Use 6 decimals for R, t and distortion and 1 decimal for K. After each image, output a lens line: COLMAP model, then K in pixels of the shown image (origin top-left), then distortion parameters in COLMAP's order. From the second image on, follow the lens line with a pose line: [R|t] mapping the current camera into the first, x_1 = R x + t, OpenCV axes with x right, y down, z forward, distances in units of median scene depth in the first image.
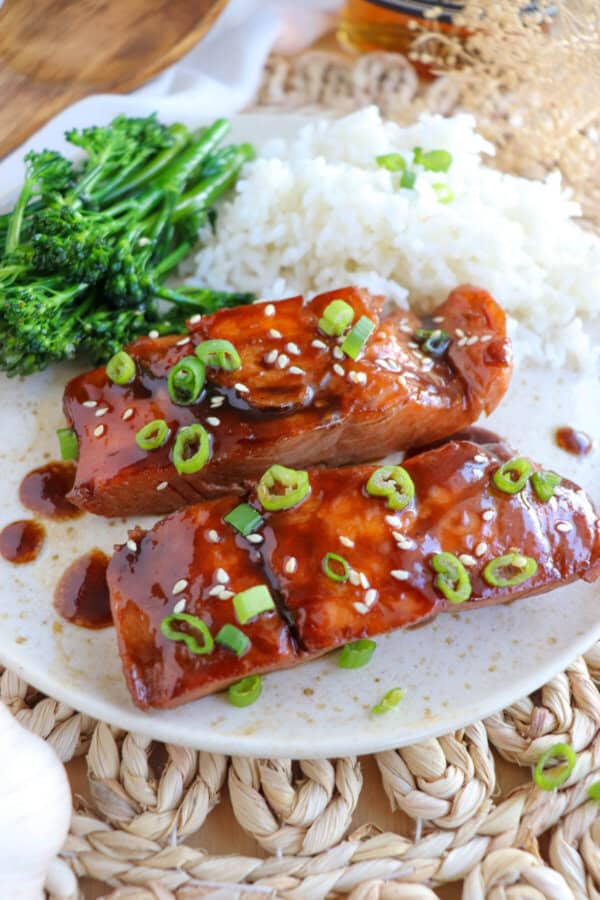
lens RADIAL K [[727.3, 0, 290.0], [0, 727.3, 463.1], [0, 0, 1]] dist [-0.180539, 0.099144]
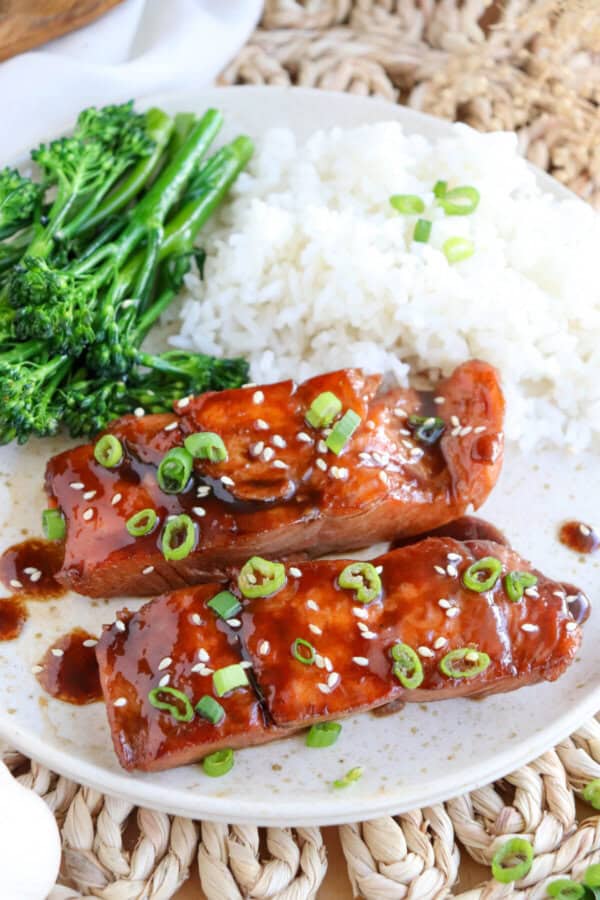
lens RADIAL K [[1829.6, 0, 297.1], [0, 1829.6, 456.7], [0, 0, 1]] dist [0.132896, 0.000000]
pose [[0.998919, 0.040249, -0.023242, 0.095892], [-0.040189, 0.999187, 0.003049, -0.151224], [0.023346, -0.002111, 0.999725, -1.669748]]
